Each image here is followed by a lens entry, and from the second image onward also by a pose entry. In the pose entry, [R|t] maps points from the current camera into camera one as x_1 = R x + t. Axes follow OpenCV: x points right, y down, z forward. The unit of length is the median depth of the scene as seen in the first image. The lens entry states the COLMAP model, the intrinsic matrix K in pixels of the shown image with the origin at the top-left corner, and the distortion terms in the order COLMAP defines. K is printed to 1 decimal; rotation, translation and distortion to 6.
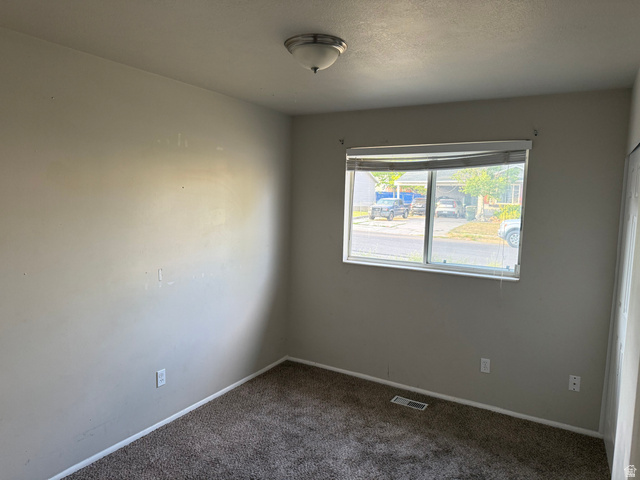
lens RADIAL K [[447.0, 0, 320.0], [0, 447.0, 240.0], [0, 0, 1]] dist [-0.006188, -0.004557]
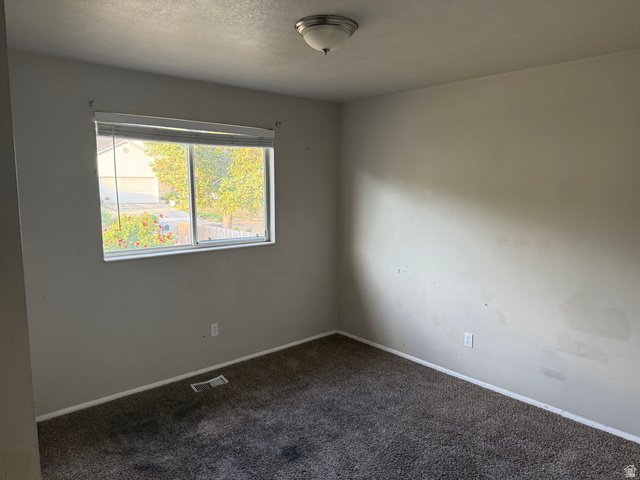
lens RADIAL K [[457.4, 0, 320.5], [0, 457.4, 255.1], [0, 0, 1]] dist [0.002642, 0.000167]
pose [[0.285349, -0.166931, 0.943774, -0.830931], [0.097983, 0.984637, 0.144533, -0.056335], [-0.953402, 0.051231, 0.297321, 0.559172]]
